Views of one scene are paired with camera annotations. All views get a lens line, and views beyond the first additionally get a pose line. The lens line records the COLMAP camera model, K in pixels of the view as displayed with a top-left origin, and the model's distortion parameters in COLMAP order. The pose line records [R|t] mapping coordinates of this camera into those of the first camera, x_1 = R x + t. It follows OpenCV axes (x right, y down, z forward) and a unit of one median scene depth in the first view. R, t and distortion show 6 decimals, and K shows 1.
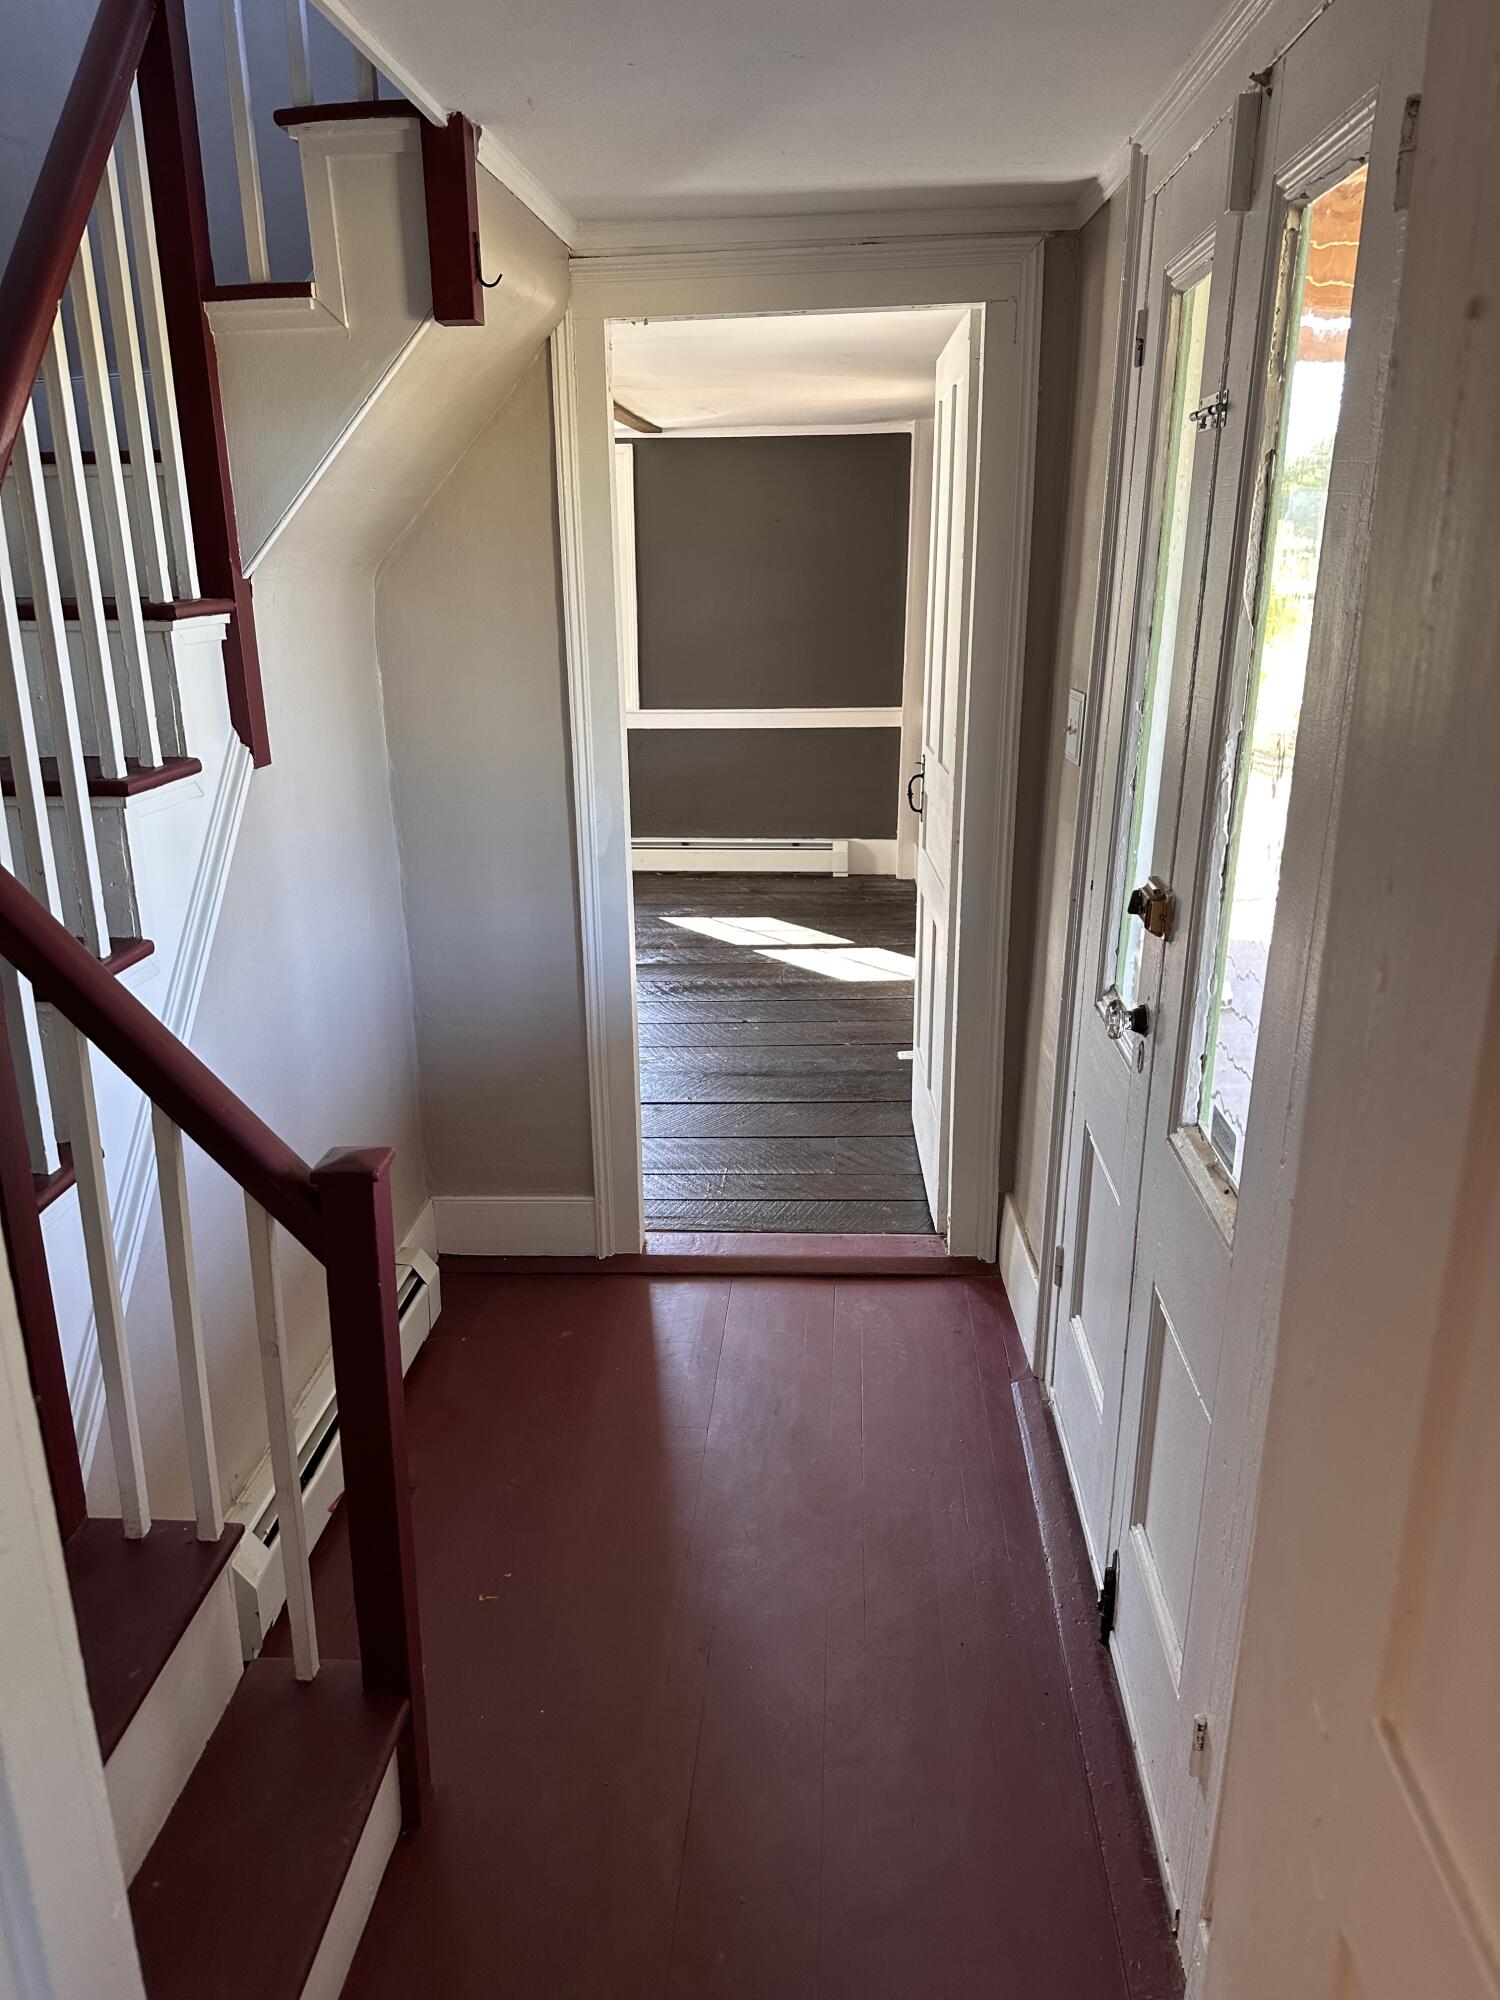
lens RADIAL K [[1409.1, 0, 744.2], [0, 1409.1, 1011.5], [0, 0, 1]] dist [0.042186, -0.062646]
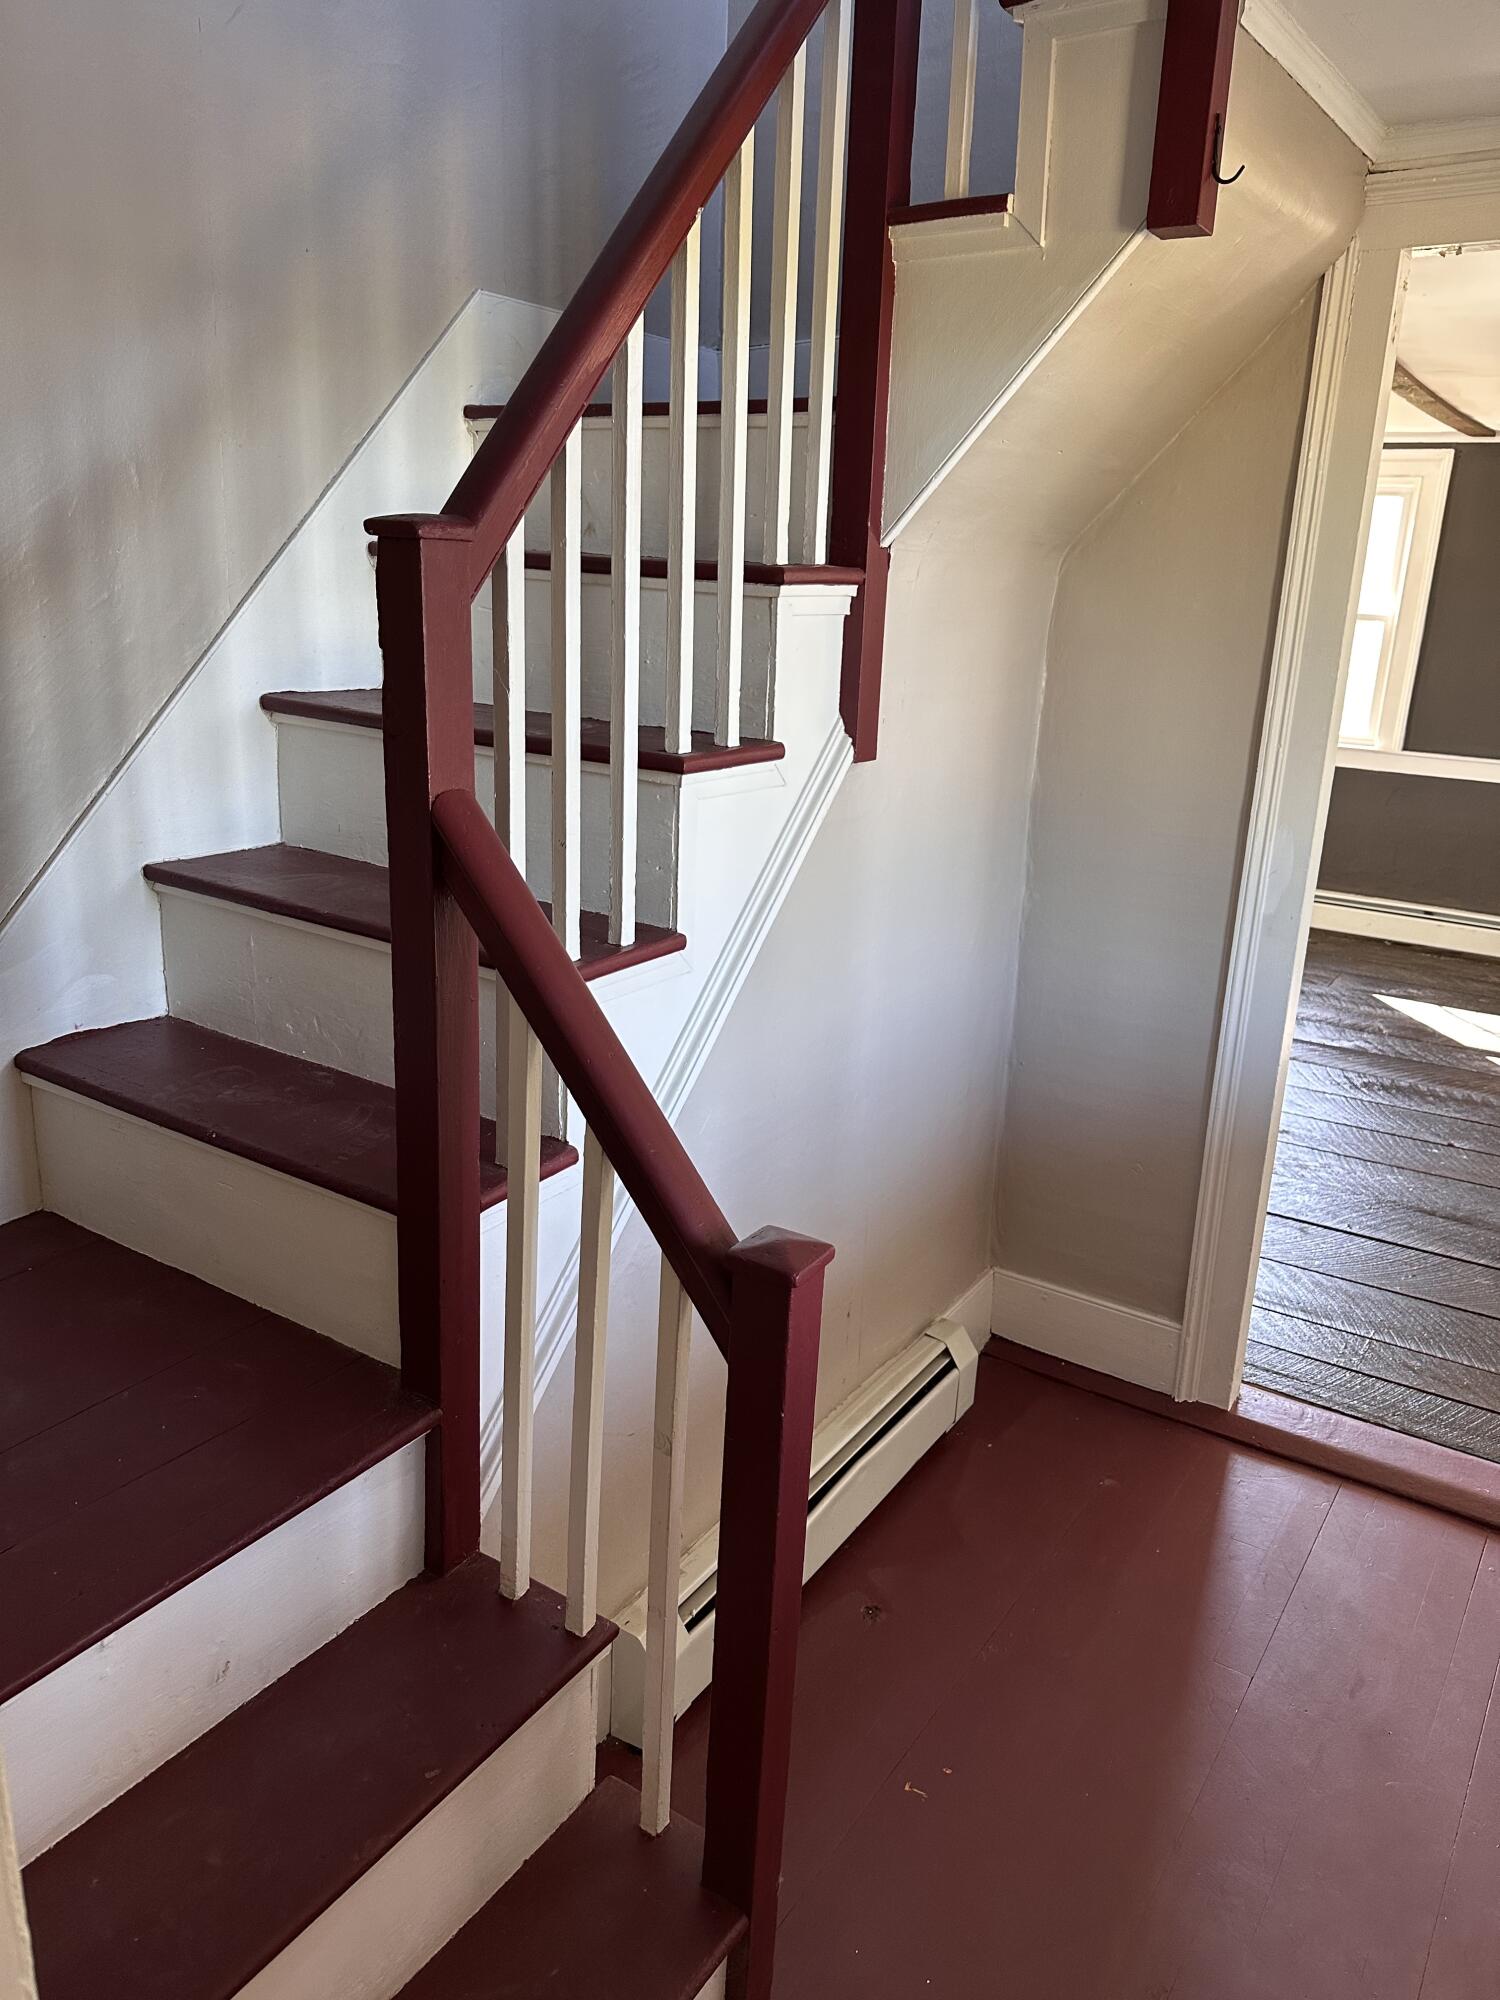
lens RADIAL K [[1409.1, 0, 737.9], [0, 1409.1, 985.7], [0, 0, 1]] dist [0.042186, -0.062646]
pose [[0.862546, 0.181279, -0.472391, 0.030134], [-0.196127, 0.980411, 0.018120, -0.032415], [0.466422, 0.077019, 0.881203, 0.180377]]
